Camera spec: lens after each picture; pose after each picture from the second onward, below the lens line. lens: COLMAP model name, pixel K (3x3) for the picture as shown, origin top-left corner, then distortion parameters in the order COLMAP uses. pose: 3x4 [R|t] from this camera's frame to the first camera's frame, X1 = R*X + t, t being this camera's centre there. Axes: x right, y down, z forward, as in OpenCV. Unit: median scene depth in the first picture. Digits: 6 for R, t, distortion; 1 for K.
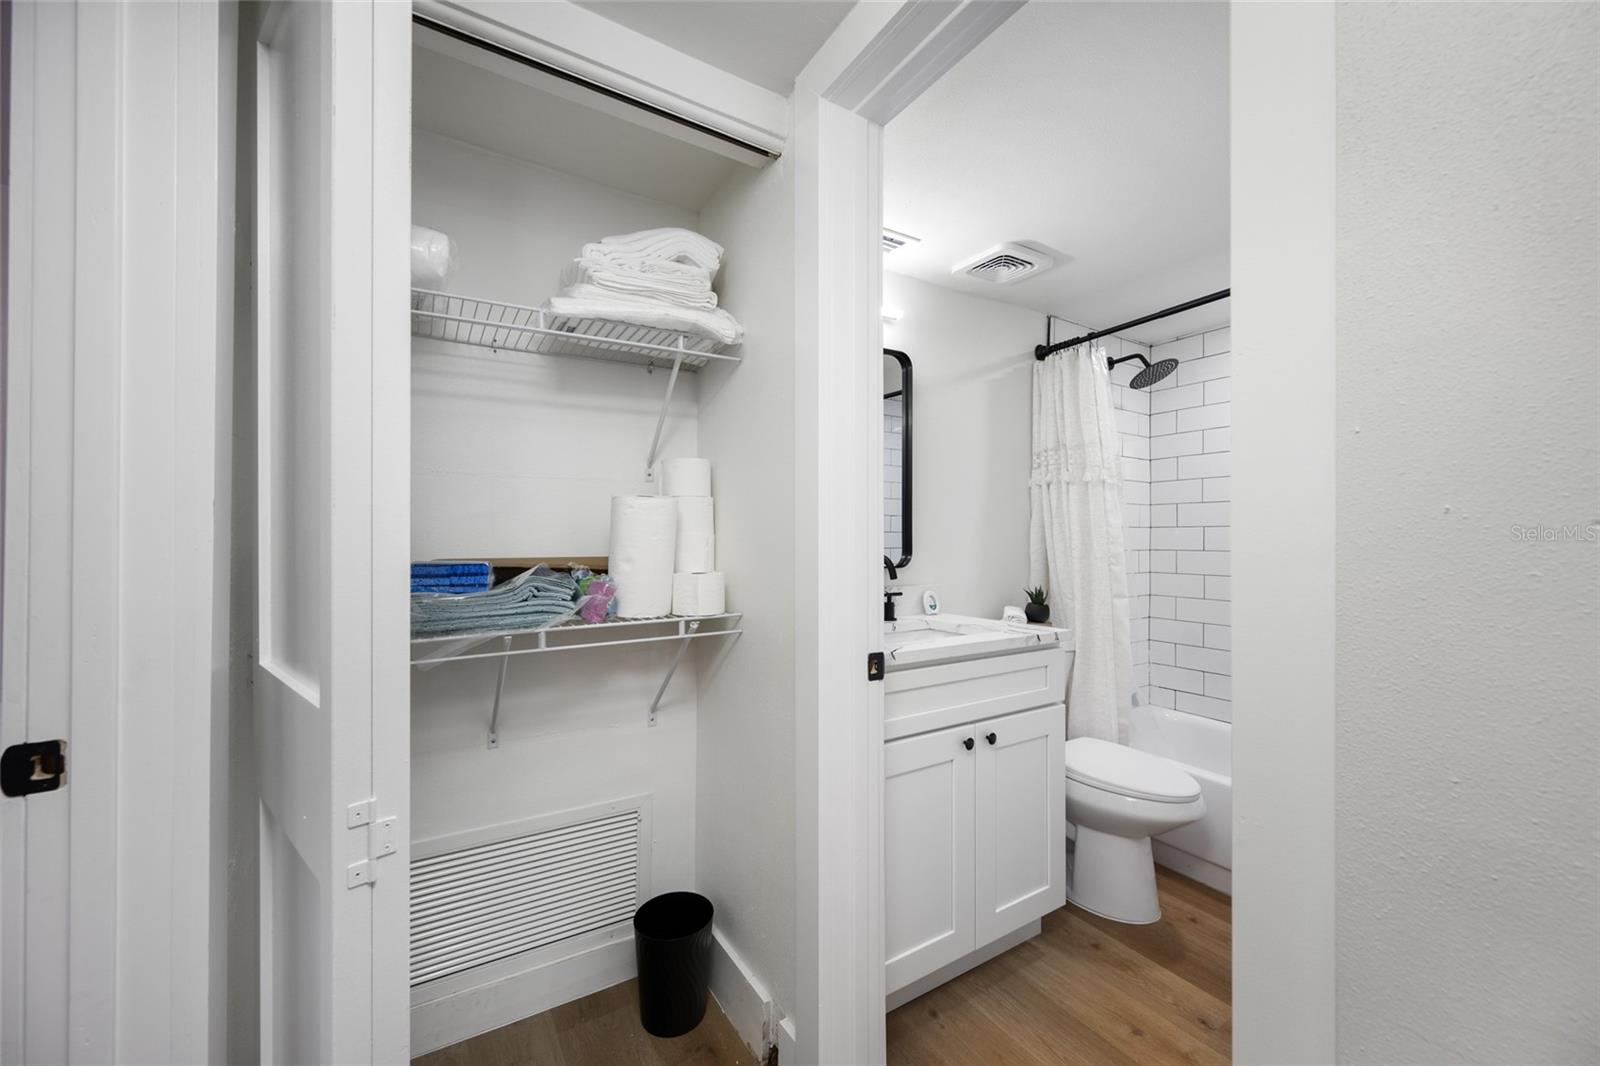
lens RADIAL K [[635.1, 0, 810.7], [0, 635.1, 546.3], [0, 0, 1]] dist [-0.000324, 0.000016]
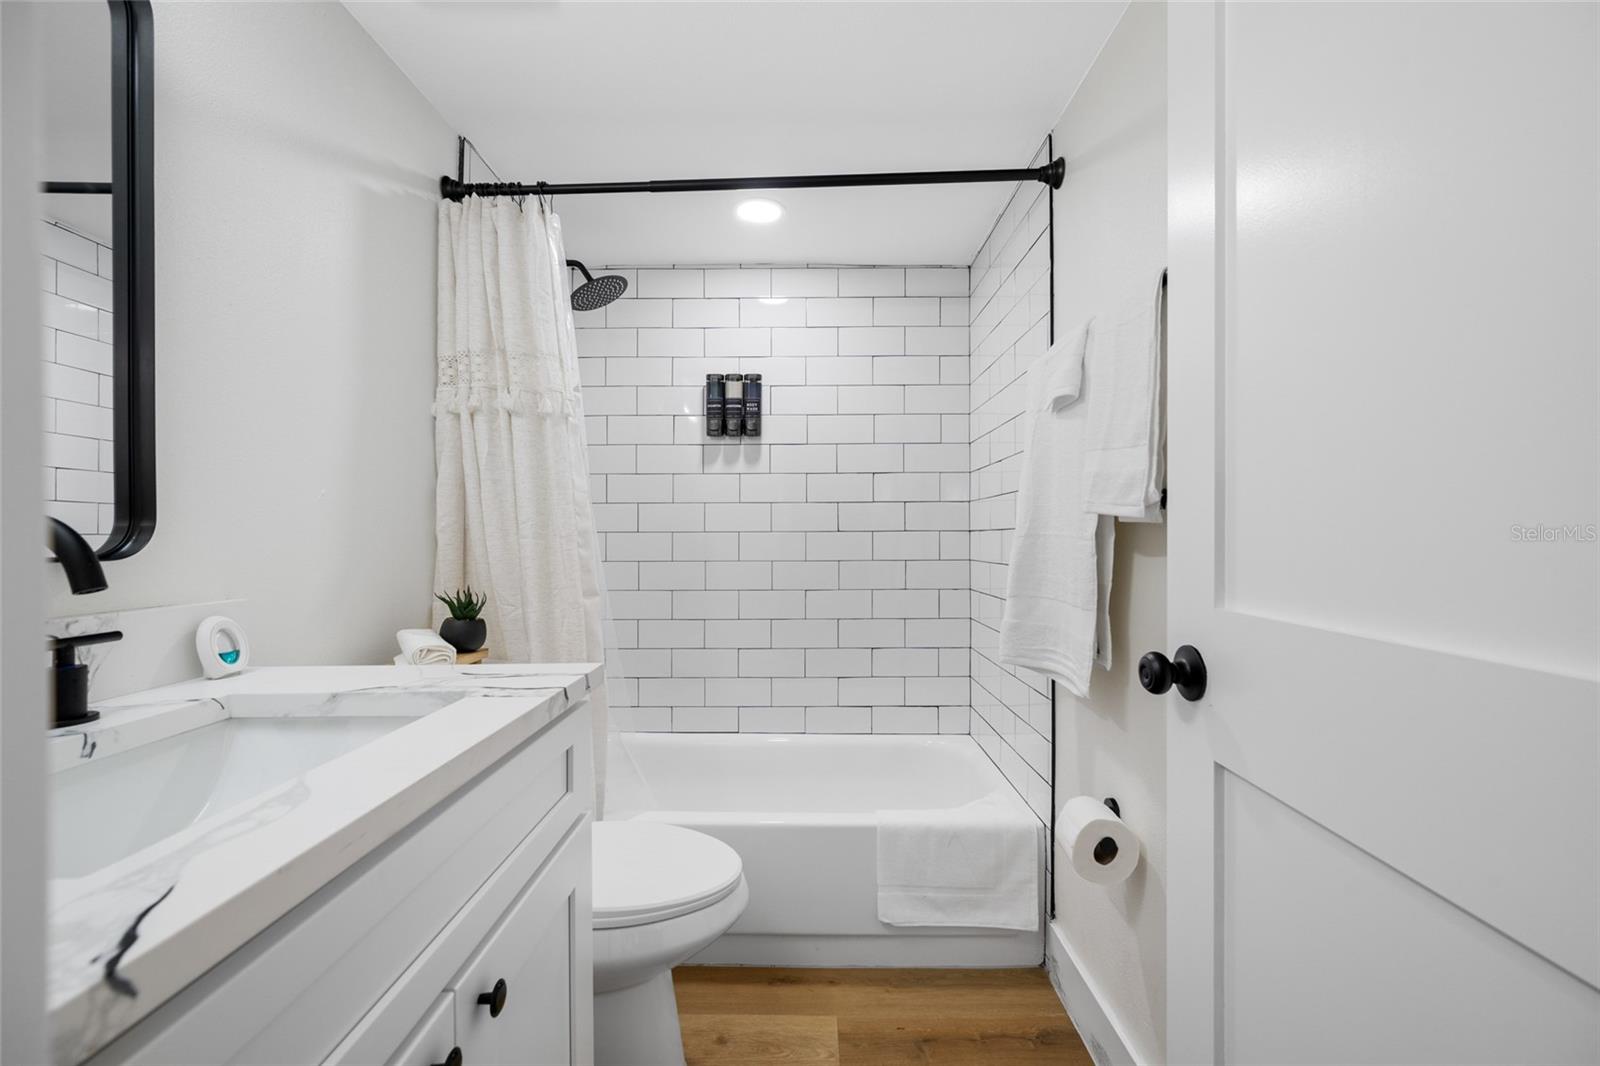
lens RADIAL K [[634.6, 0, 806.3], [0, 634.6, 536.0], [0, 0, 1]] dist [-0.001213, 0.000027]
pose [[0.539294, -0.002391, 0.842114, 0.048209], [0.017188, 0.999819, -0.008168, 0.026890], [-0.841942, 0.018879, 0.539237, 0.440874]]
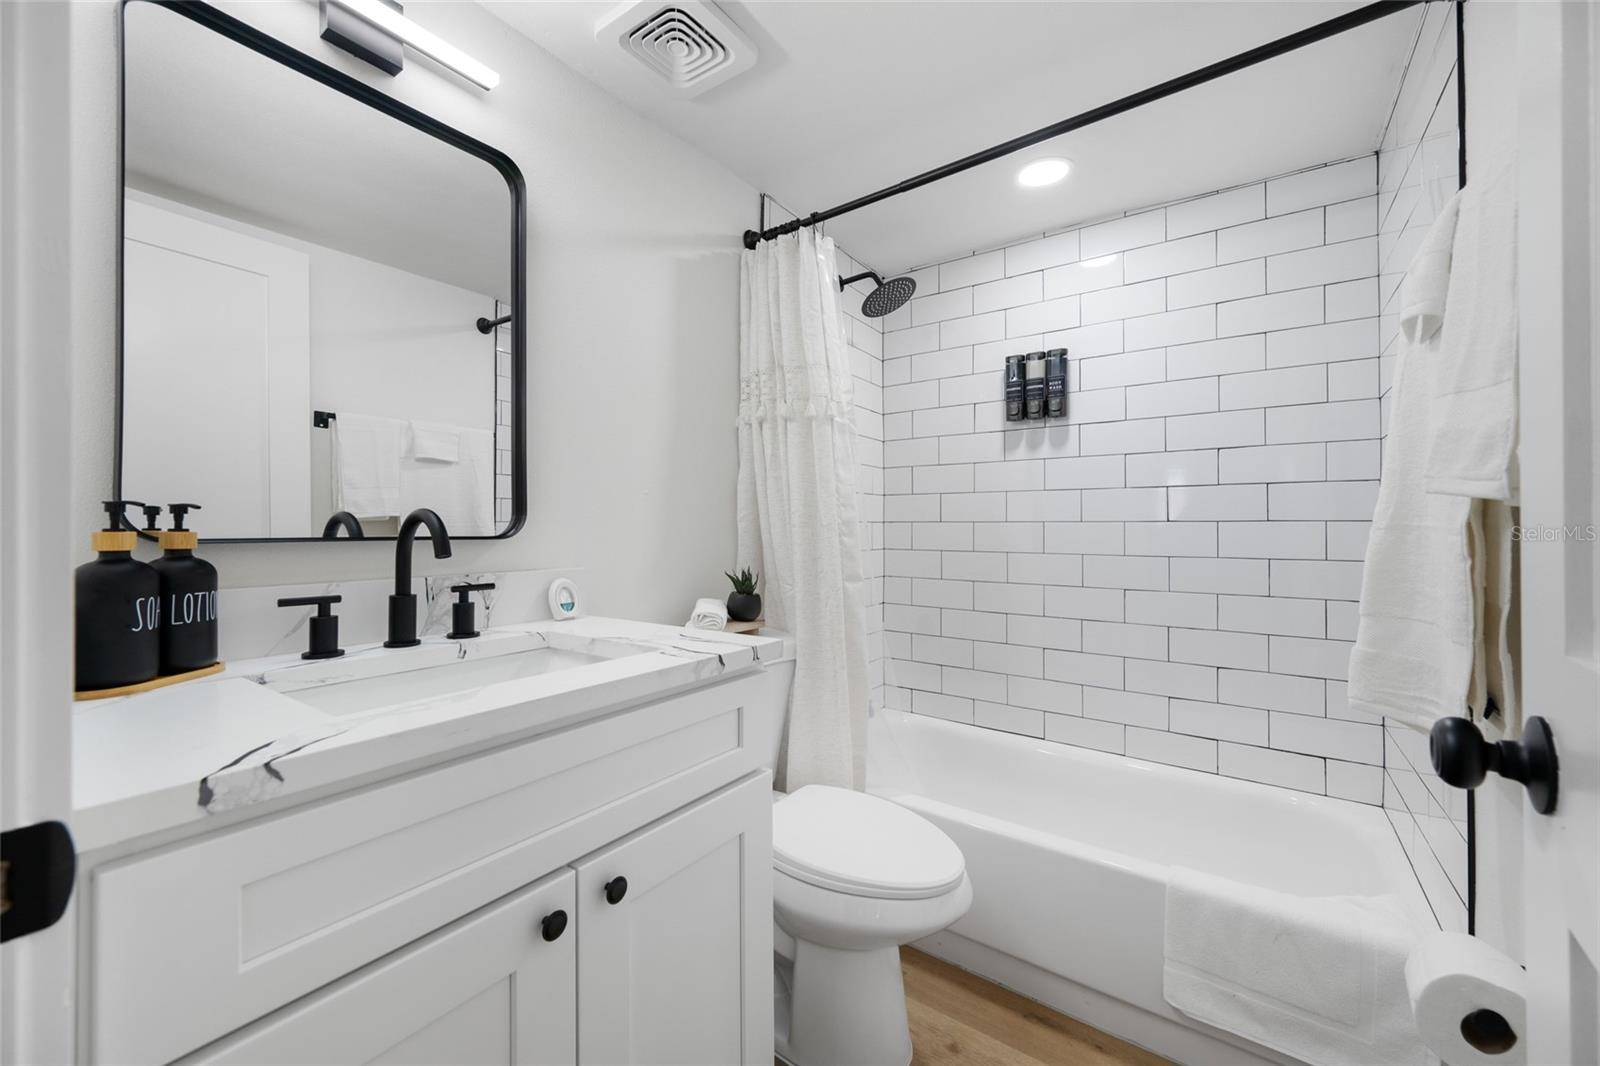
lens RADIAL K [[629.7, 0, 802.4], [0, 629.7, 521.8], [0, 0, 1]] dist [-0.001607, -0.000106]
pose [[0.927897, 0.004100, 0.372815, 0.163145], [0.004181, 0.999762, -0.021401, 0.028523], [-0.372814, 0.021417, 0.927659, 0.350131]]
